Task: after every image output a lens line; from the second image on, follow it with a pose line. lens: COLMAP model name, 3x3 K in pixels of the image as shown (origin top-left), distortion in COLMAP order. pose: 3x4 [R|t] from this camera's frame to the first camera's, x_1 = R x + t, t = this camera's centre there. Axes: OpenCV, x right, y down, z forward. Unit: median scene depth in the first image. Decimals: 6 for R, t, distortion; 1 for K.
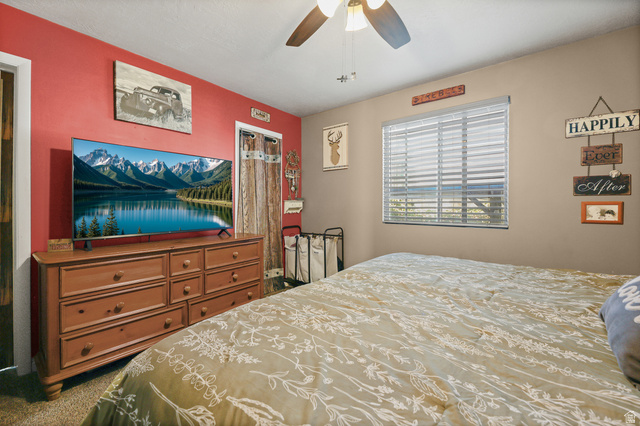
lens RADIAL K [[263.2, 0, 318.4], [0, 263.2, 212.1], [0, 0, 1]] dist [-0.001812, -0.000252]
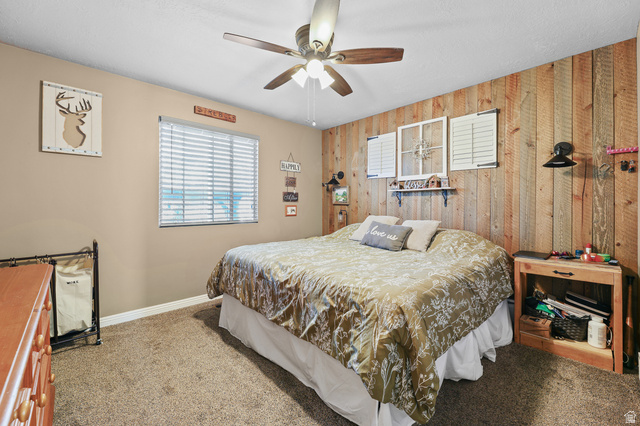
lens RADIAL K [[263.2, 0, 318.4], [0, 263.2, 212.1], [0, 0, 1]] dist [-0.001812, -0.000252]
pose [[0.127936, -0.023600, 0.991502, -0.857165], [0.025299, 0.999469, 0.020525, -0.020875], [-0.991460, 0.022458, 0.128465, 0.509326]]
